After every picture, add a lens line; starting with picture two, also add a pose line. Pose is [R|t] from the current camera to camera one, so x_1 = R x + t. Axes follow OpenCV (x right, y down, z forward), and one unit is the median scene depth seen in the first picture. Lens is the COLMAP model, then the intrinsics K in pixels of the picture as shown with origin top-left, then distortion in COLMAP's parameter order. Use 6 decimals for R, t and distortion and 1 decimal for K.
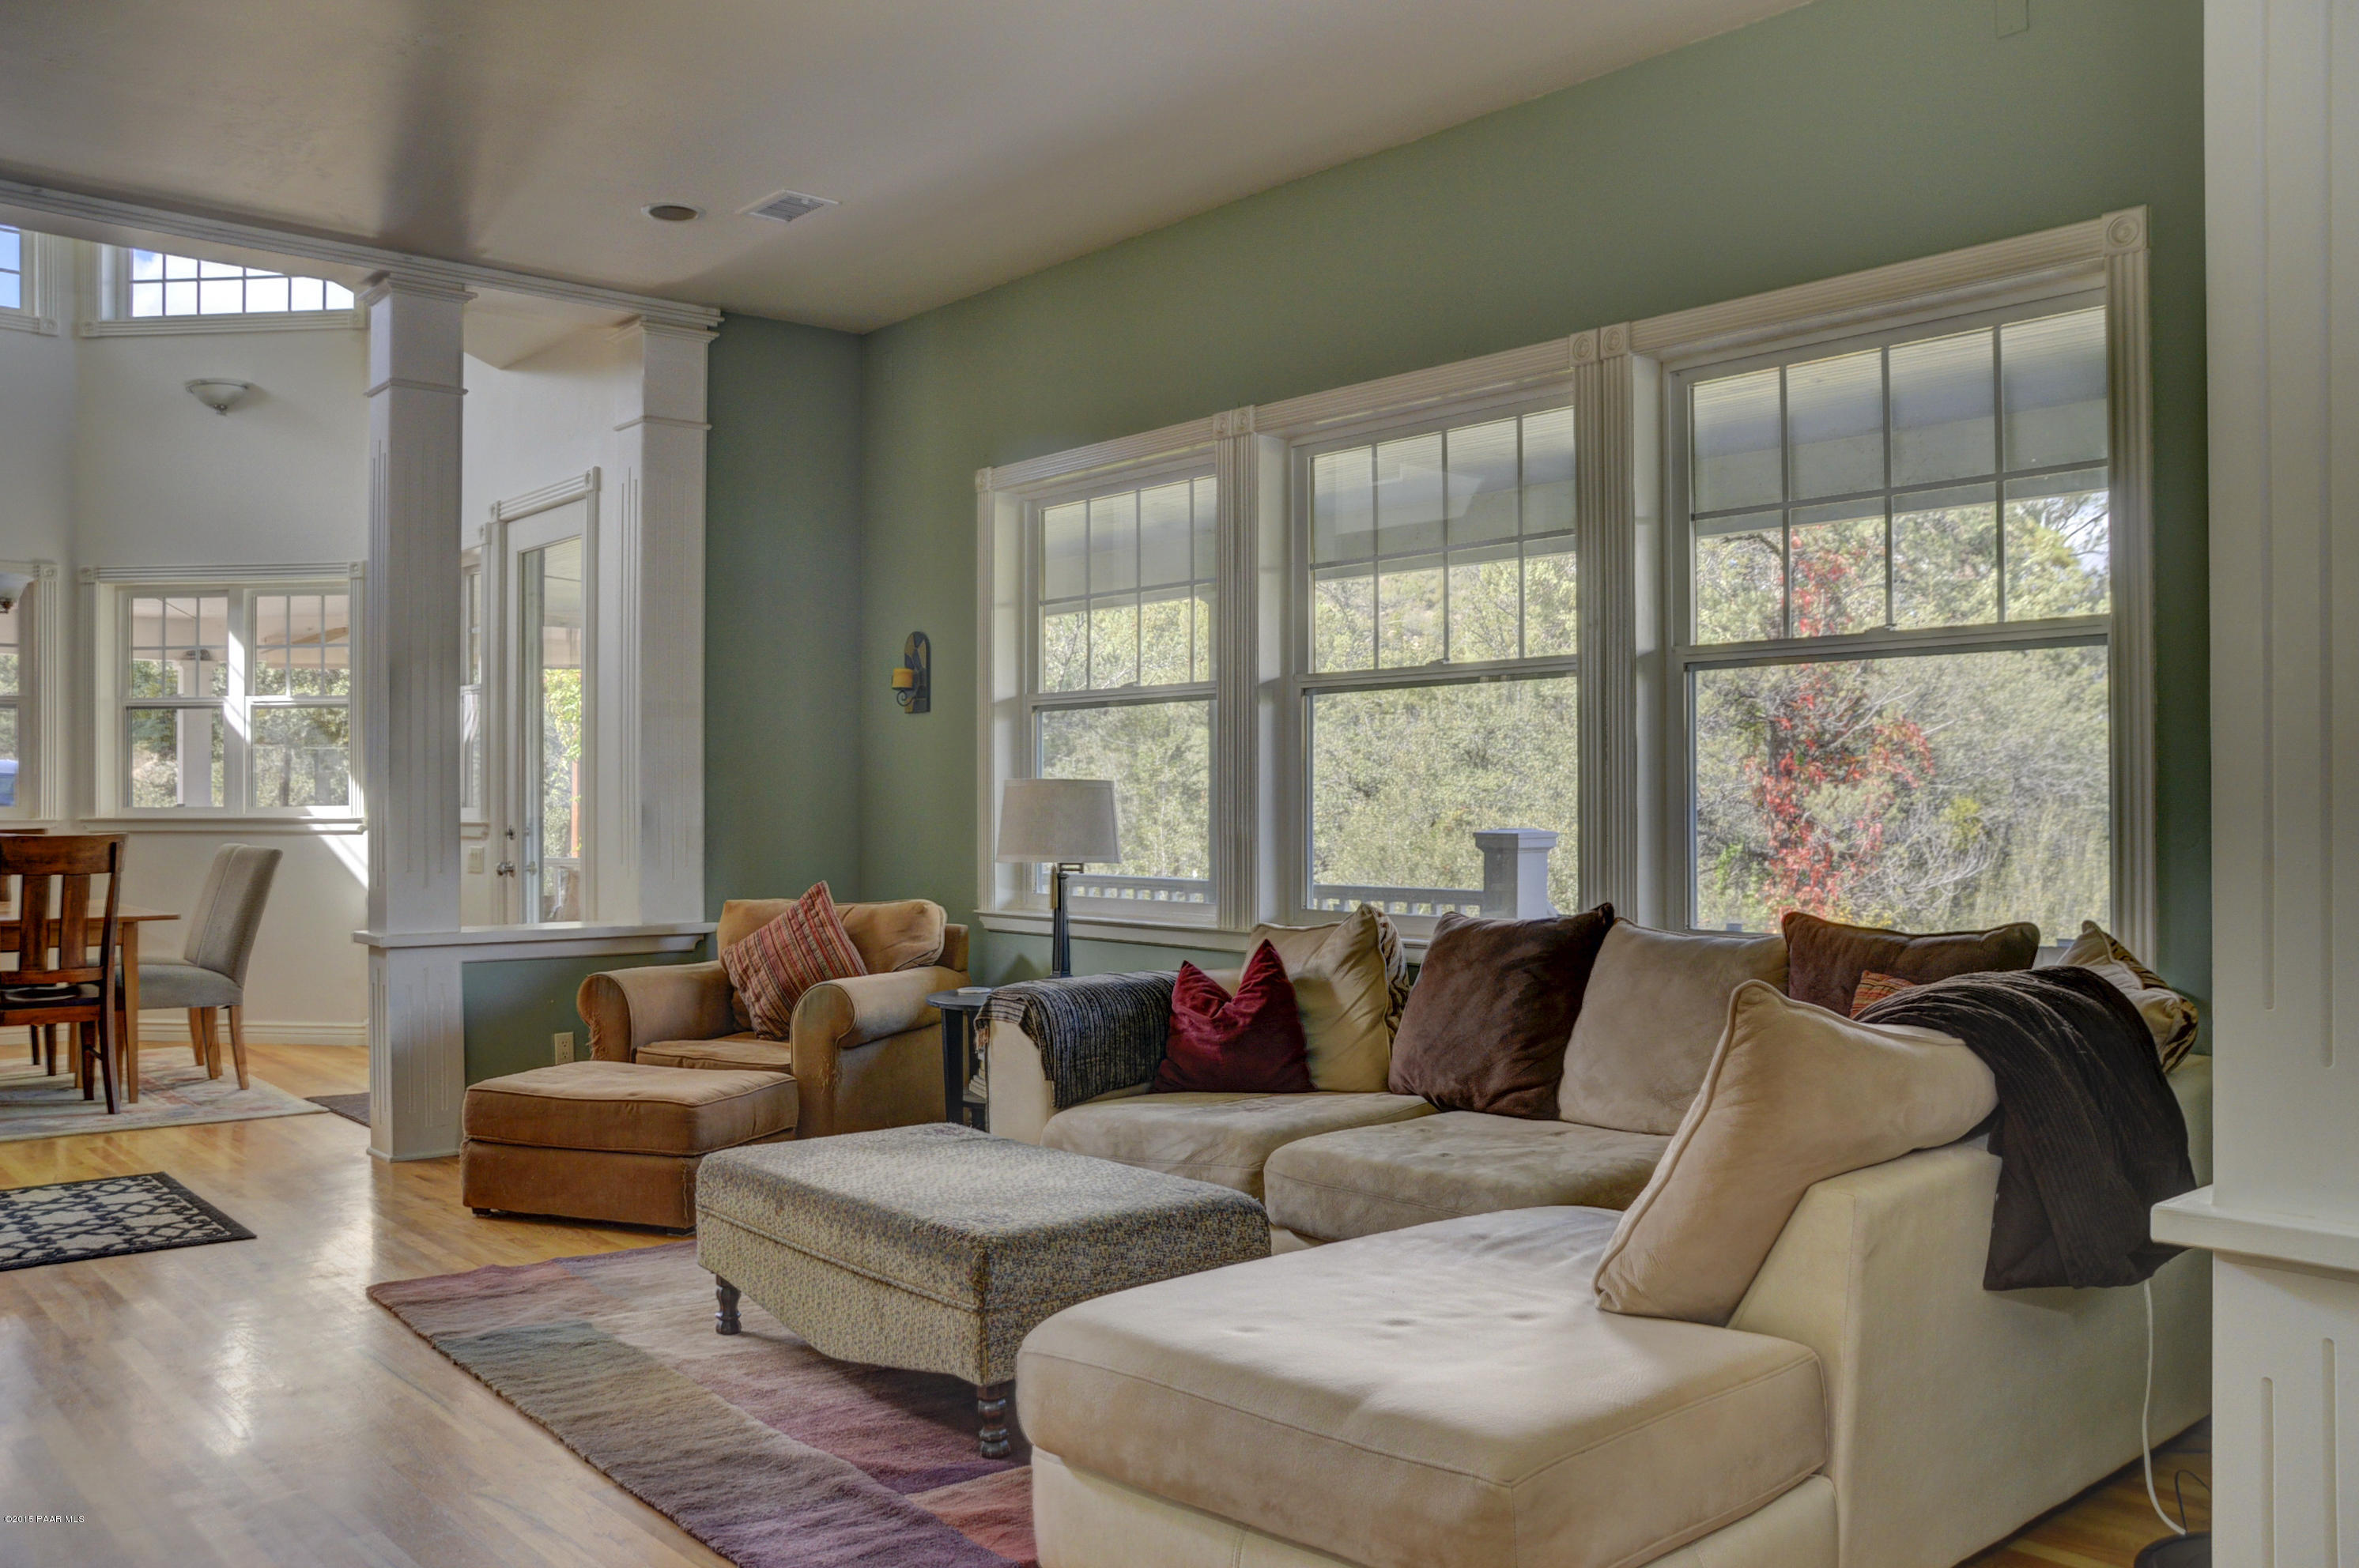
lens RADIAL K [[1967.0, 0, 1179.5], [0, 1967.0, 784.0], [0, 0, 1]] dist [-0.050003, 0.012509]
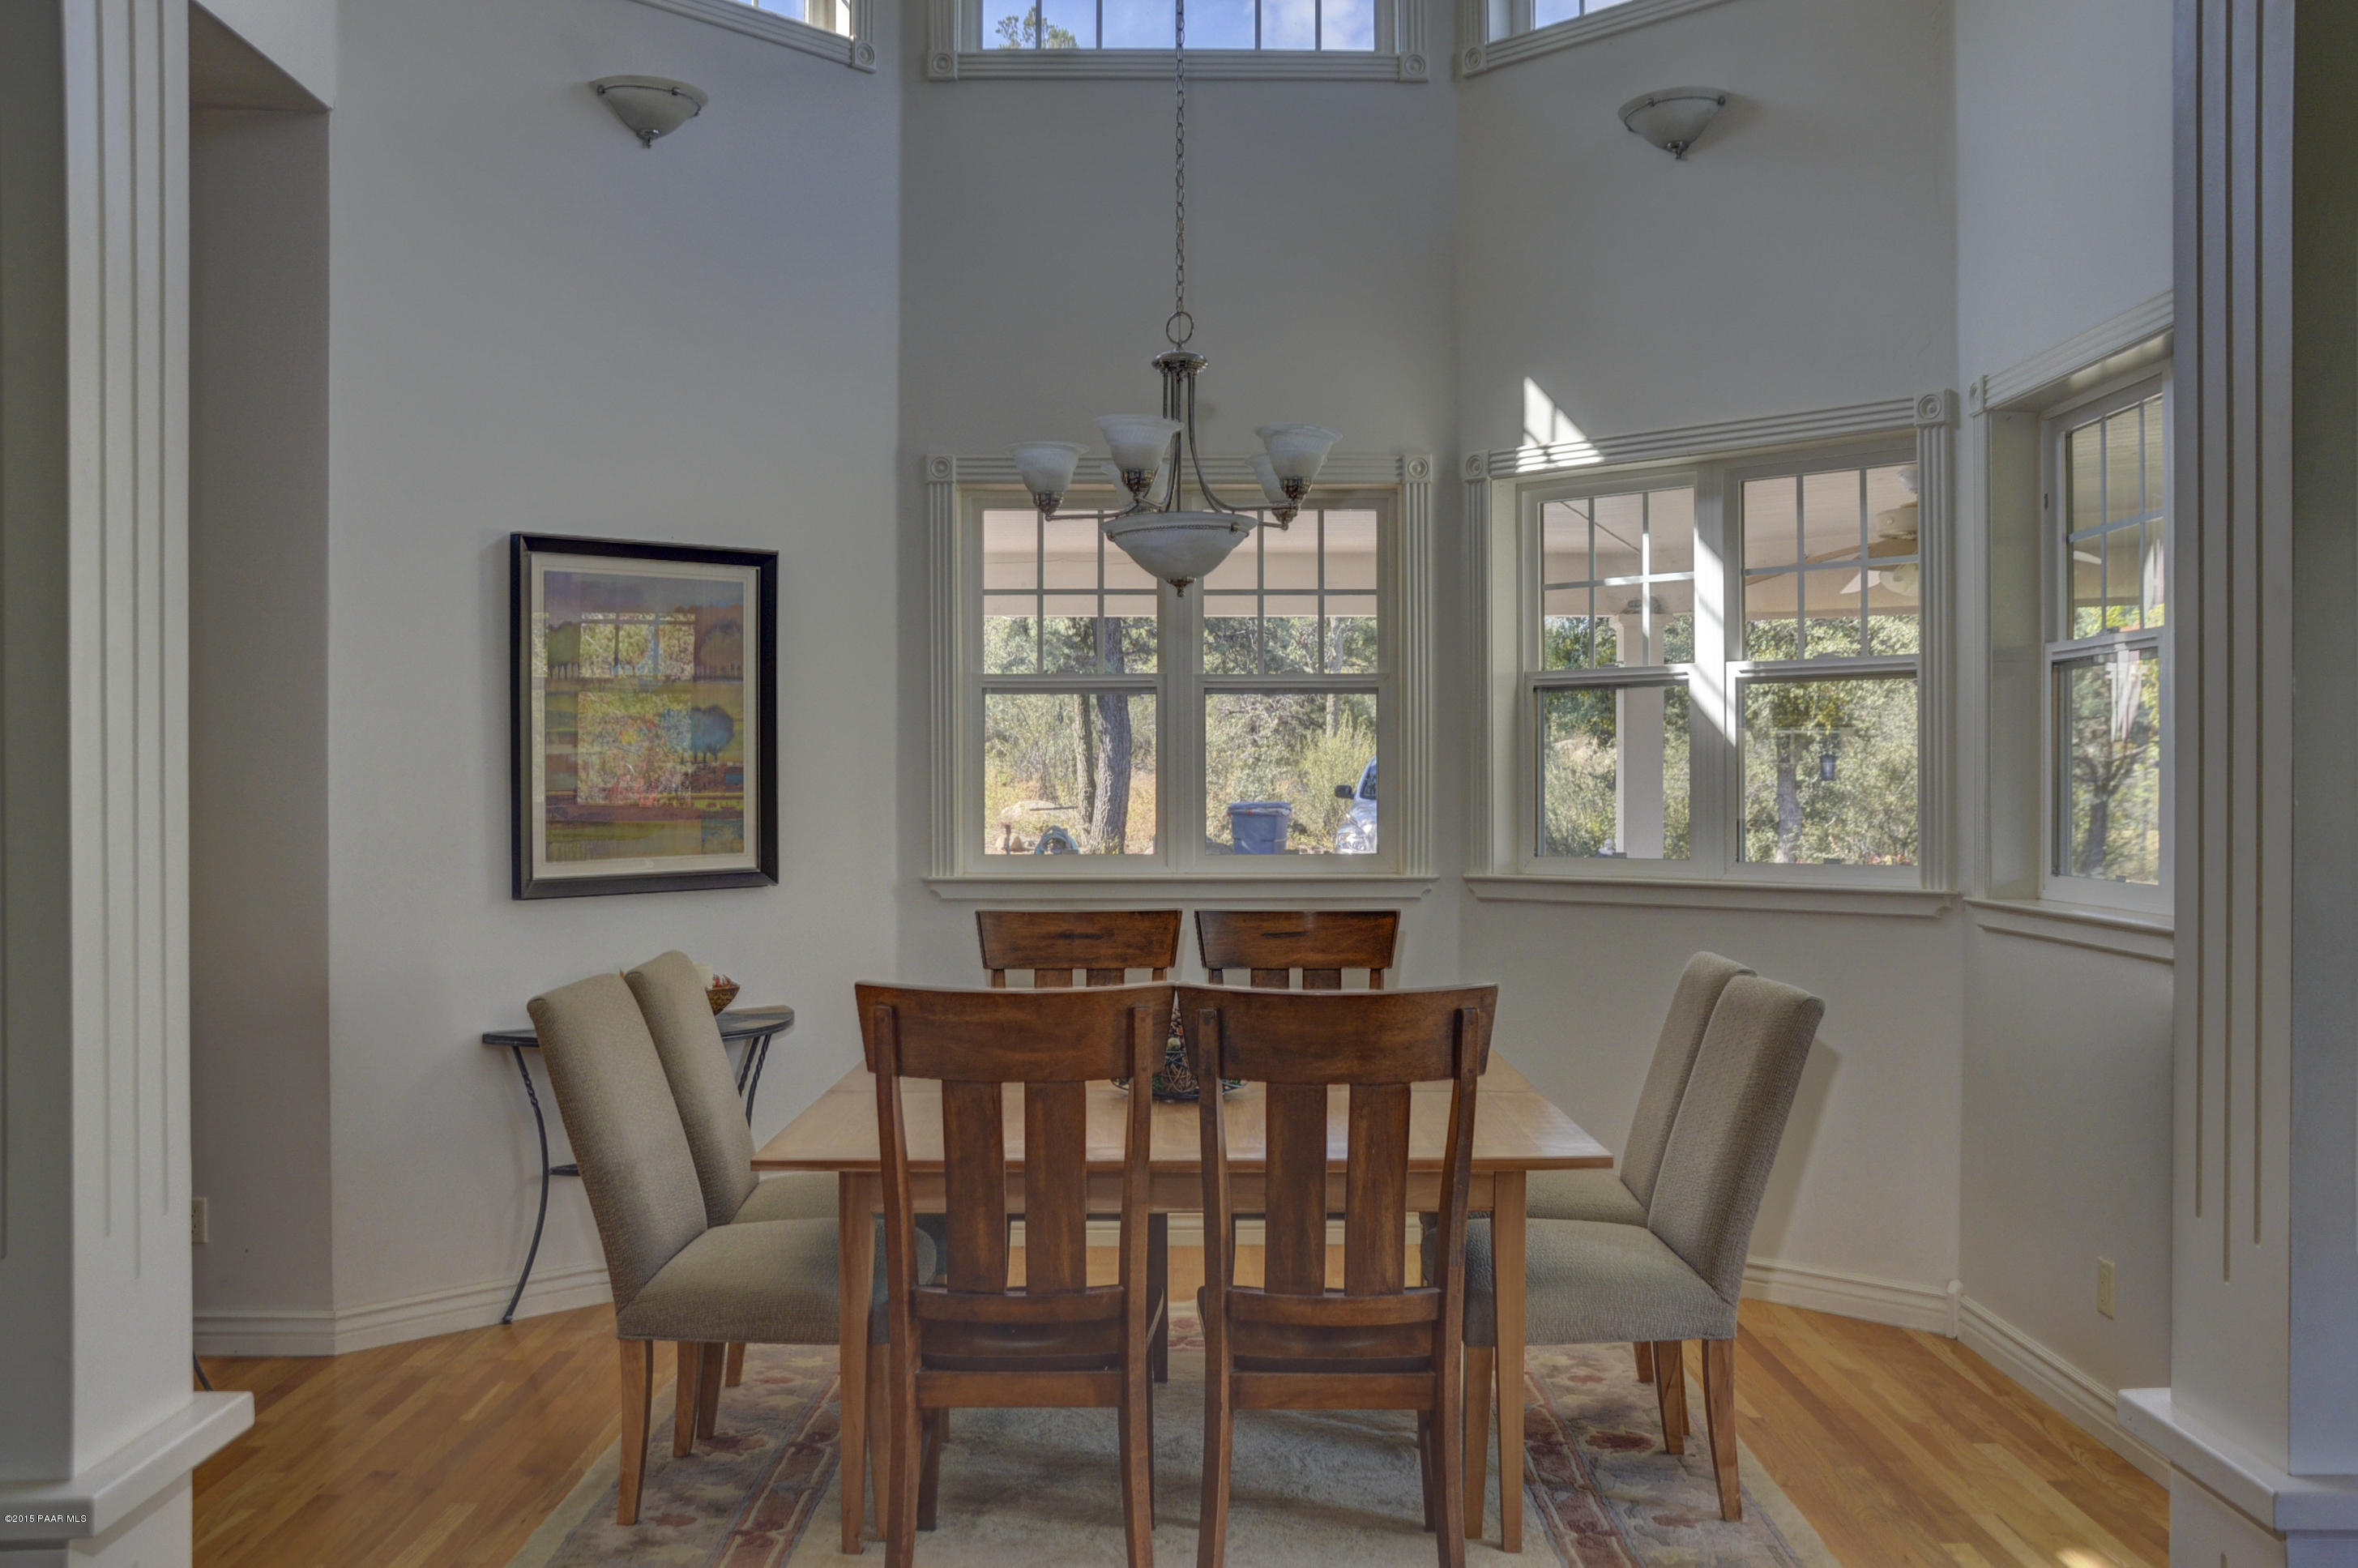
lens RADIAL K [[1966.5, 0, 1179.0], [0, 1966.5, 784.0], [0, 0, 1]] dist [-0.050003, 0.012509]
pose [[0.765563, 0.011820, -0.643252, -0.240609], [-0.001466, 0.999861, 0.016627, -0.019479], [0.643359, -0.011786, 0.765474, 0.473728]]
